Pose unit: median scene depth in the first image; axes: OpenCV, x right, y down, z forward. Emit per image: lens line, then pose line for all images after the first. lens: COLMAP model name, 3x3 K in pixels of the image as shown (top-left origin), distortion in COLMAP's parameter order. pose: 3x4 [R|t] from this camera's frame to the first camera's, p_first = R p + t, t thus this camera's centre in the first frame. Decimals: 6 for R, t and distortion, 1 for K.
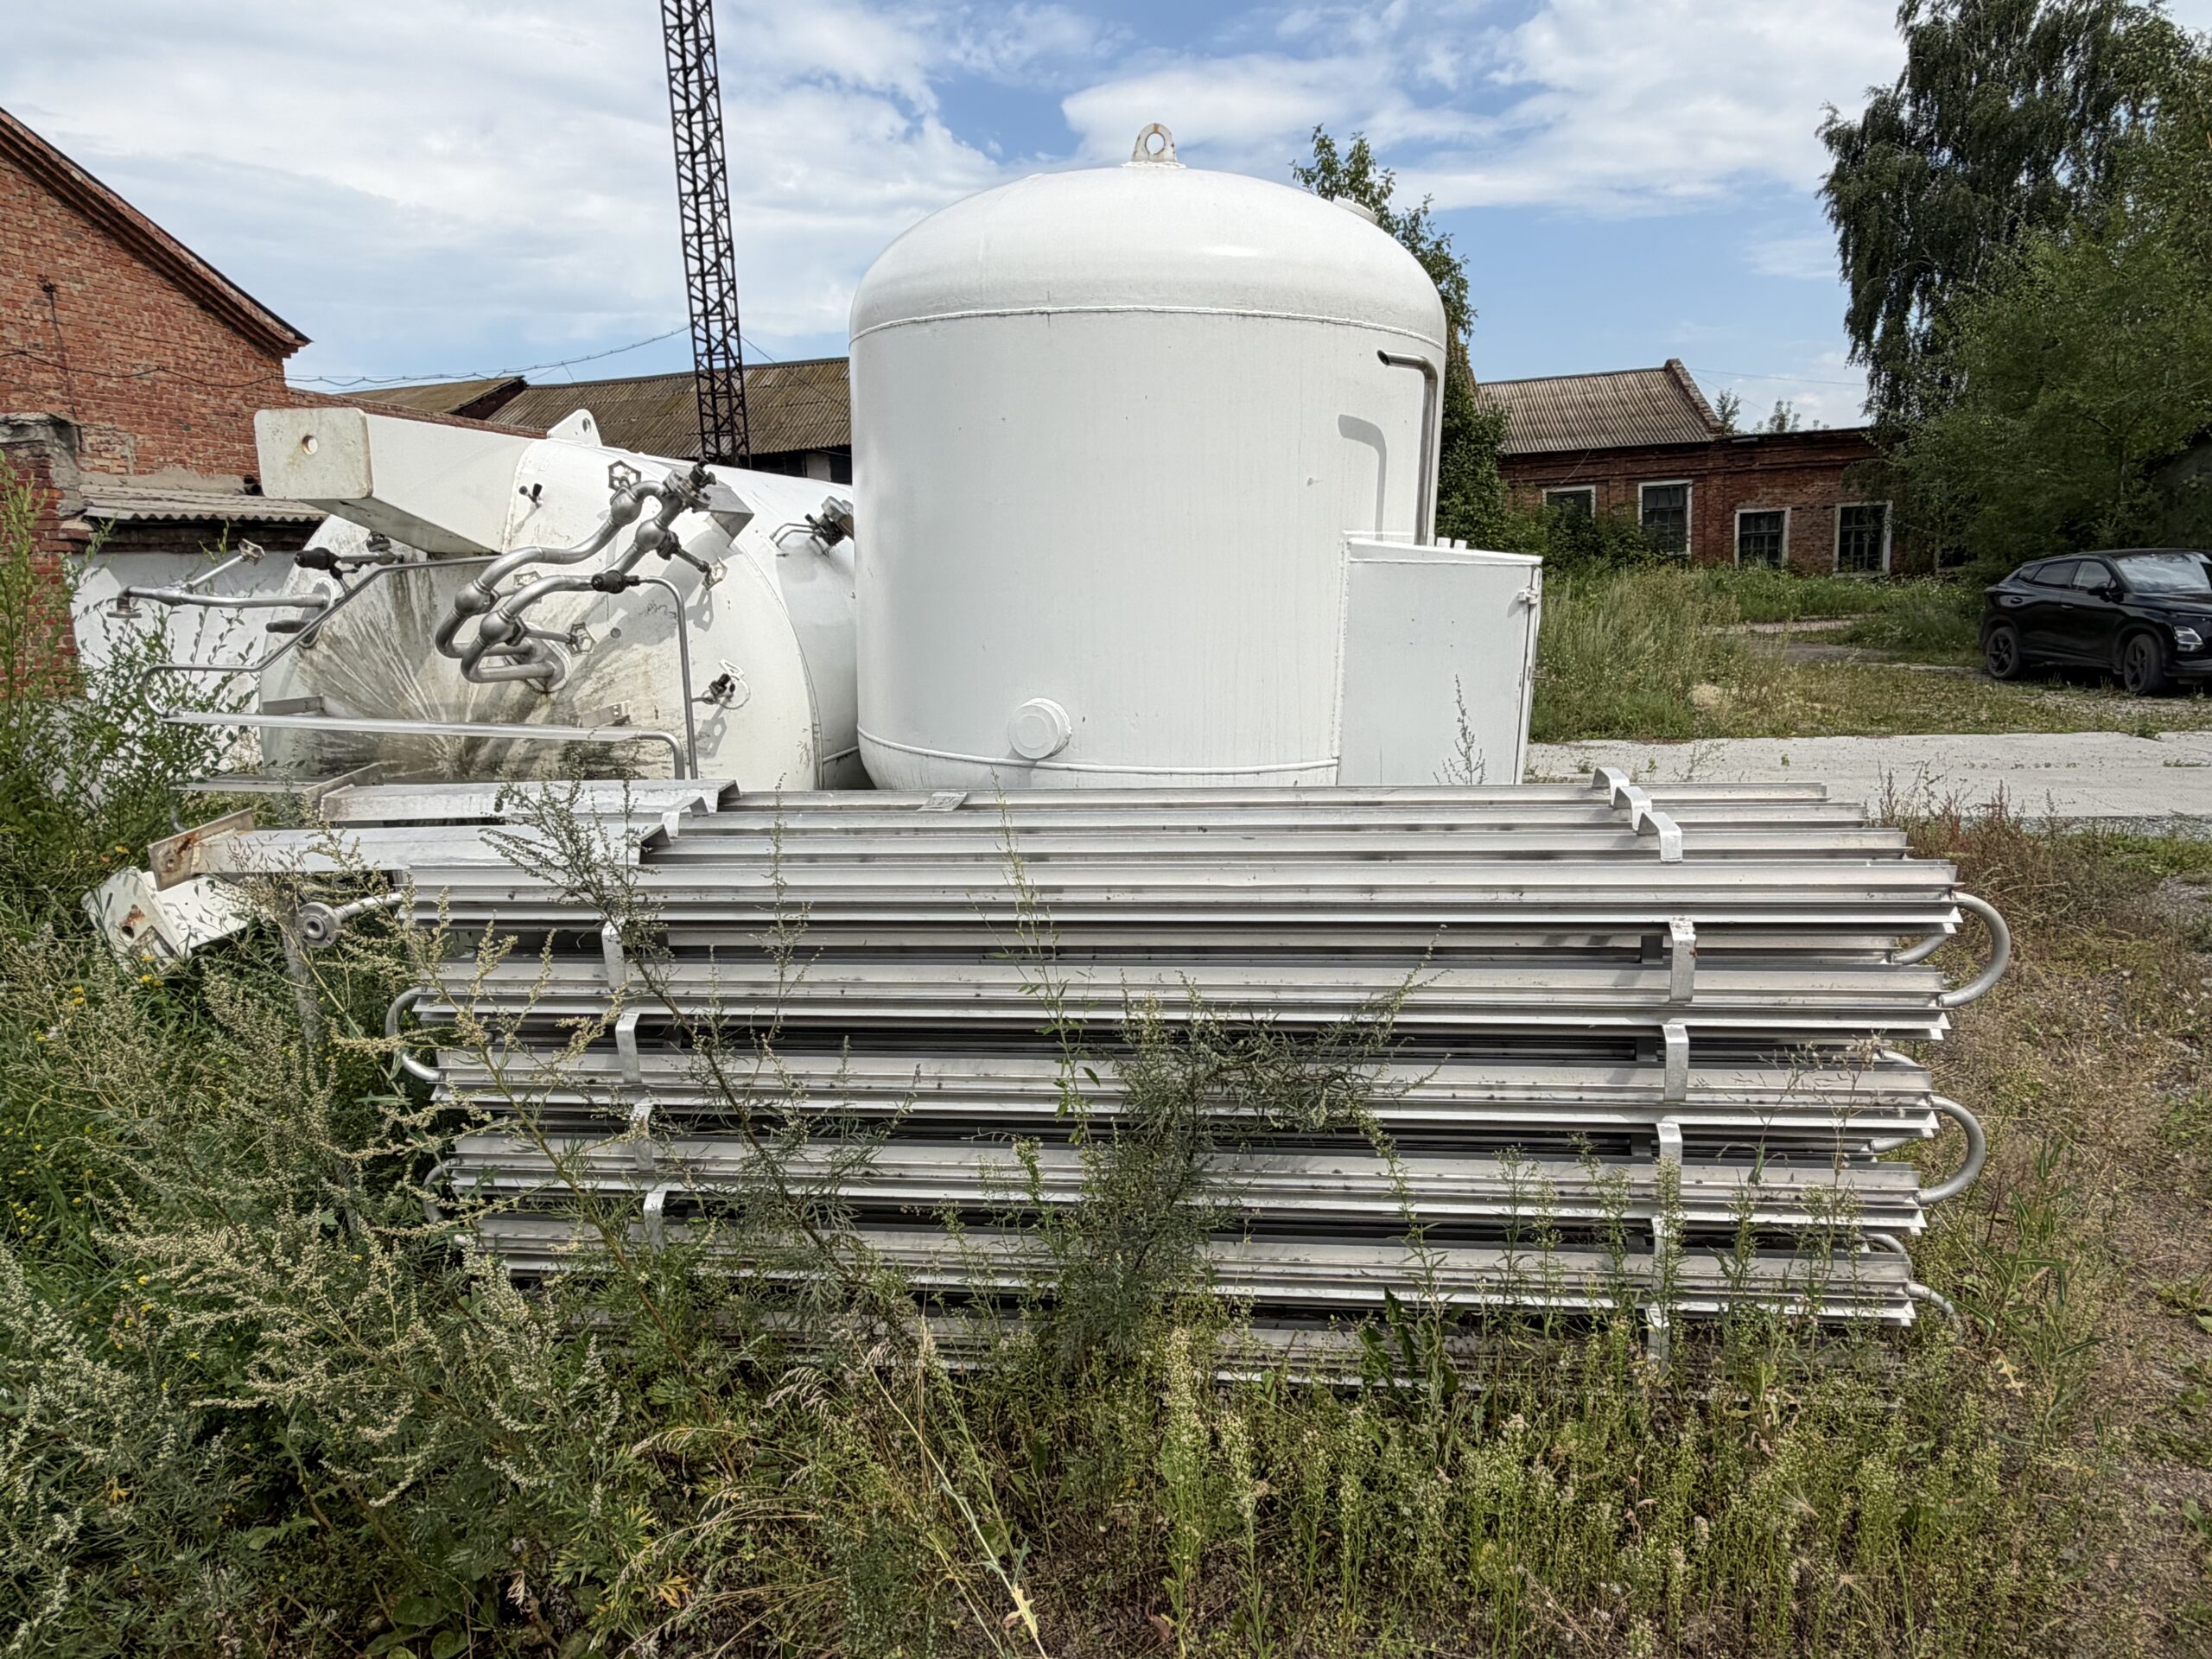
lens RADIAL K [[1332.2, 0, 1119.1], [0, 1332.2, 850.1], [0, 0, 1]] dist [-0.000081, -0.003195]
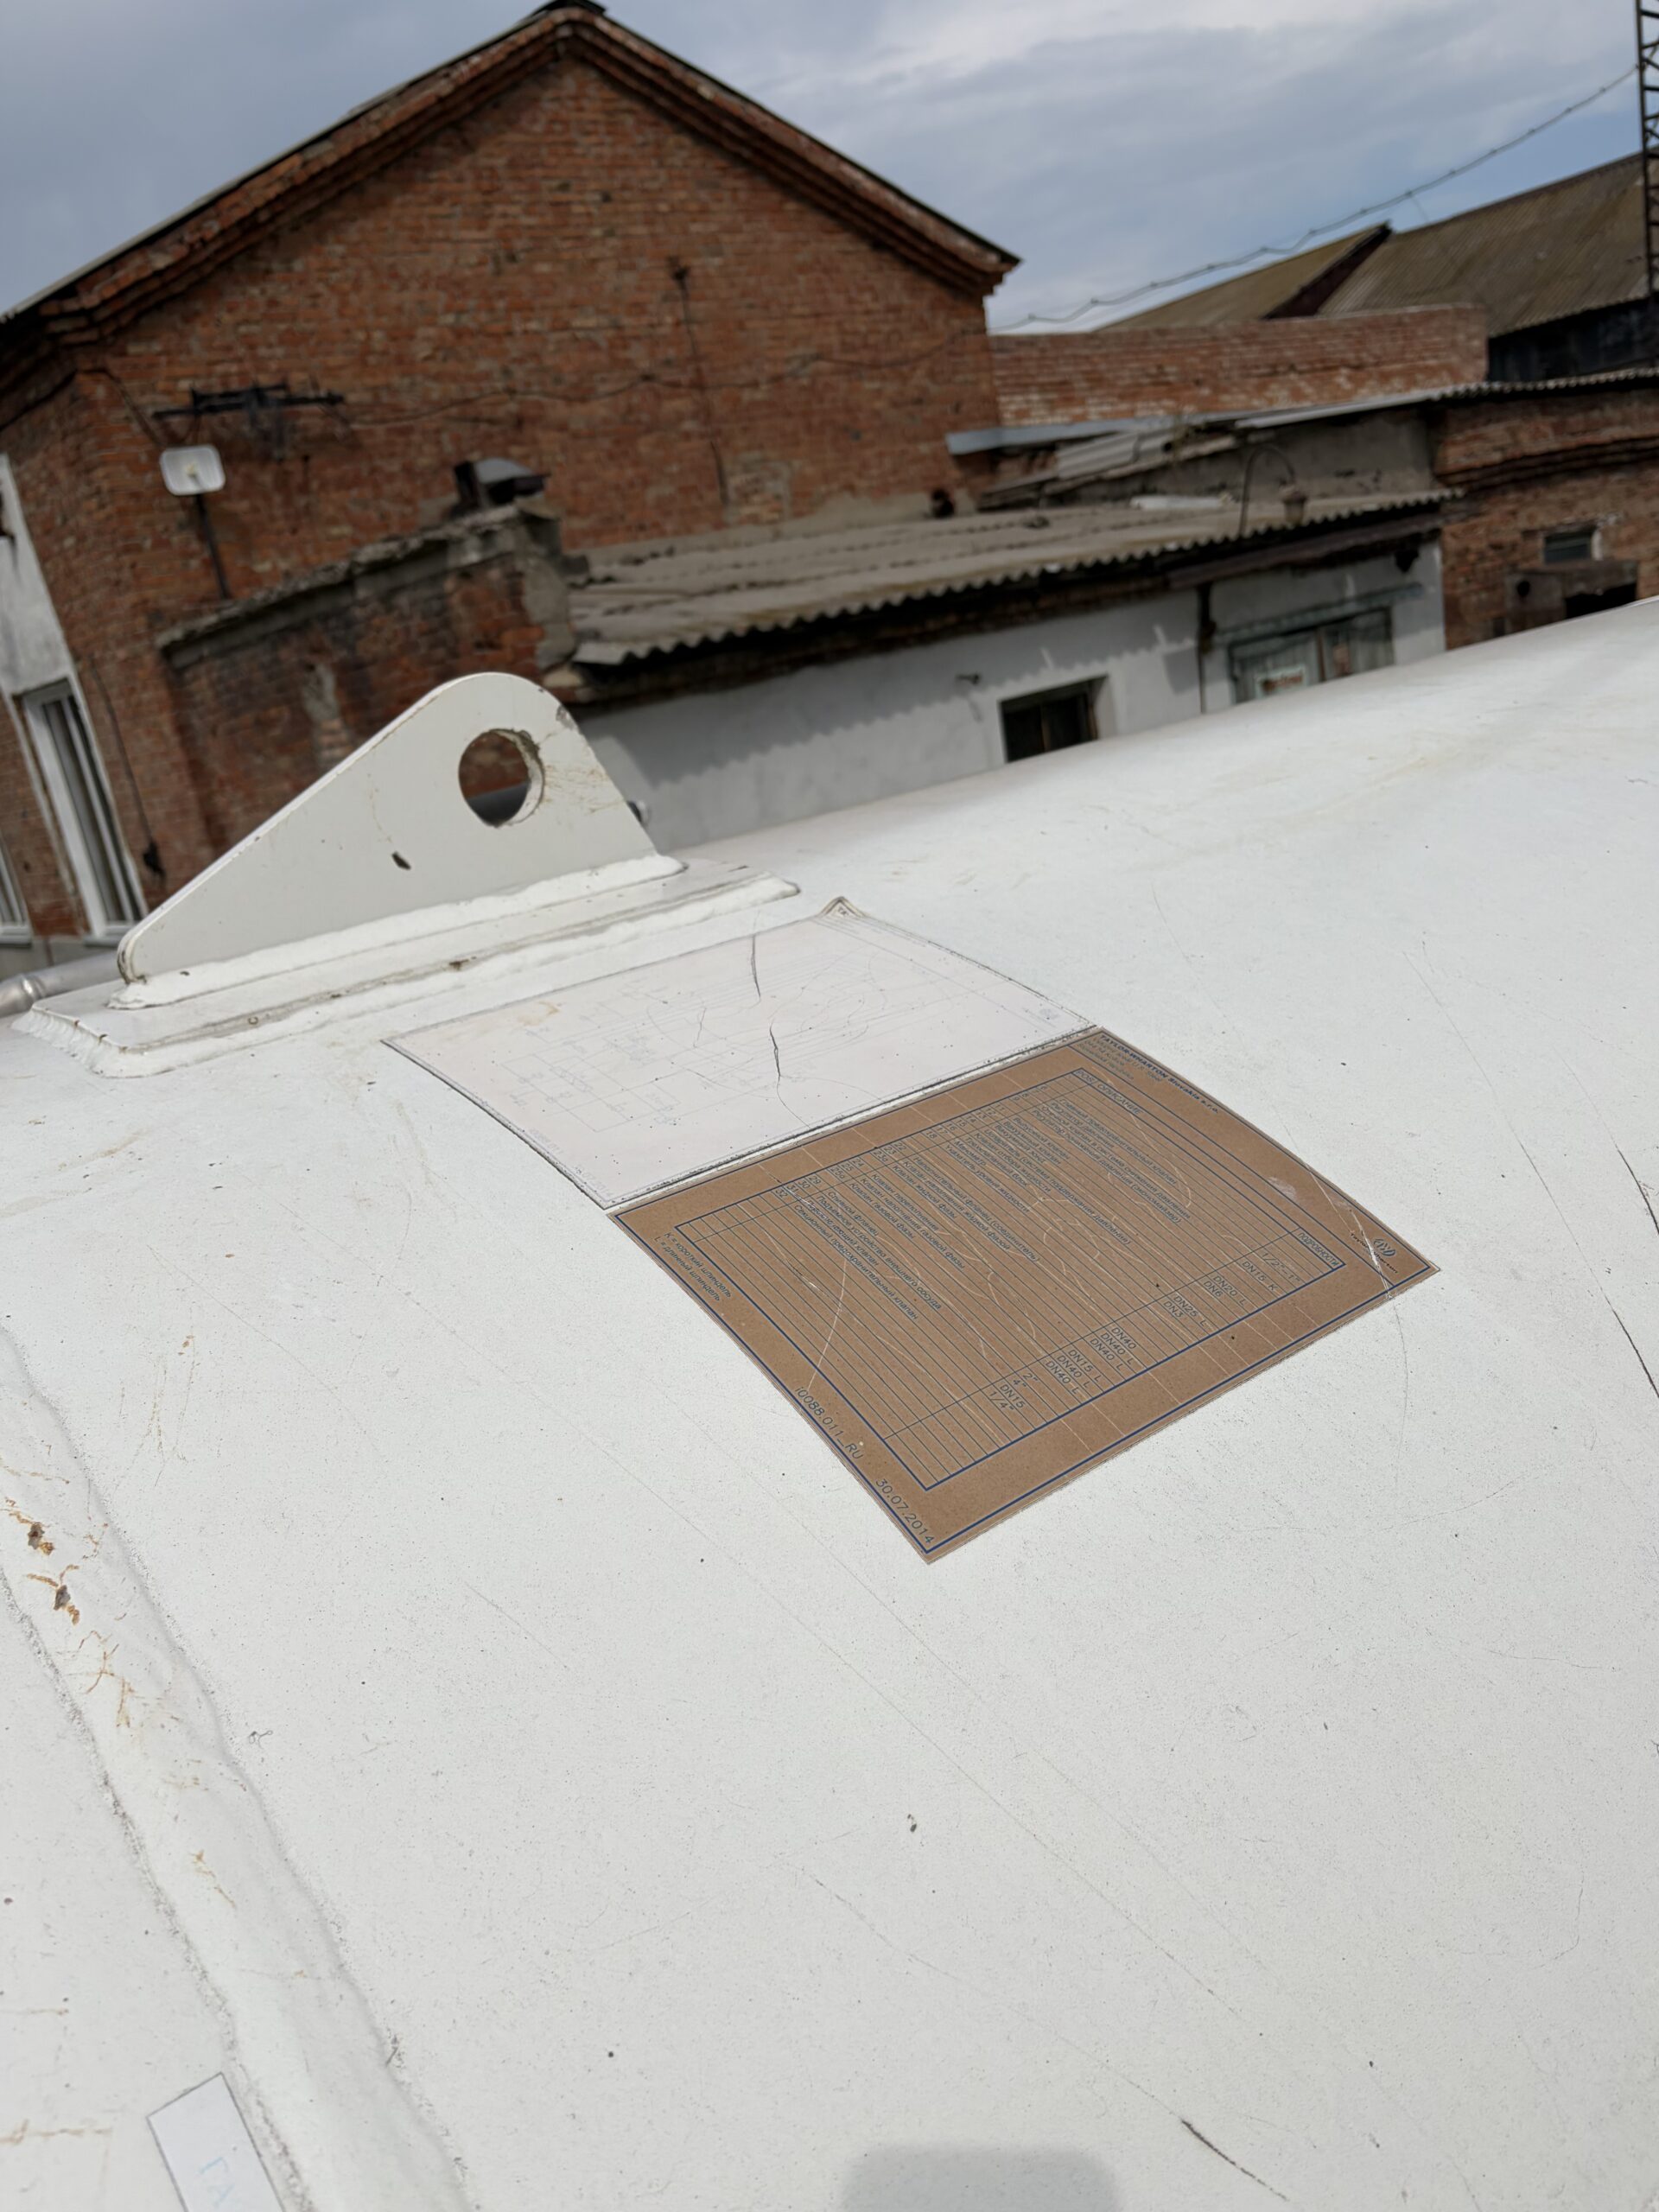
lens RADIAL K [[1679.7, 0, 837.1], [0, 1679.7, 1122.0], [0, 0, 1]] dist [0.035004, -0.038782]
pose [[0.745180, 0.102134, -0.658995, -0.082565], [0.005976, 0.987139, 0.159750, -0.106105], [0.666836, -0.122981, 0.734987, 0.303741]]
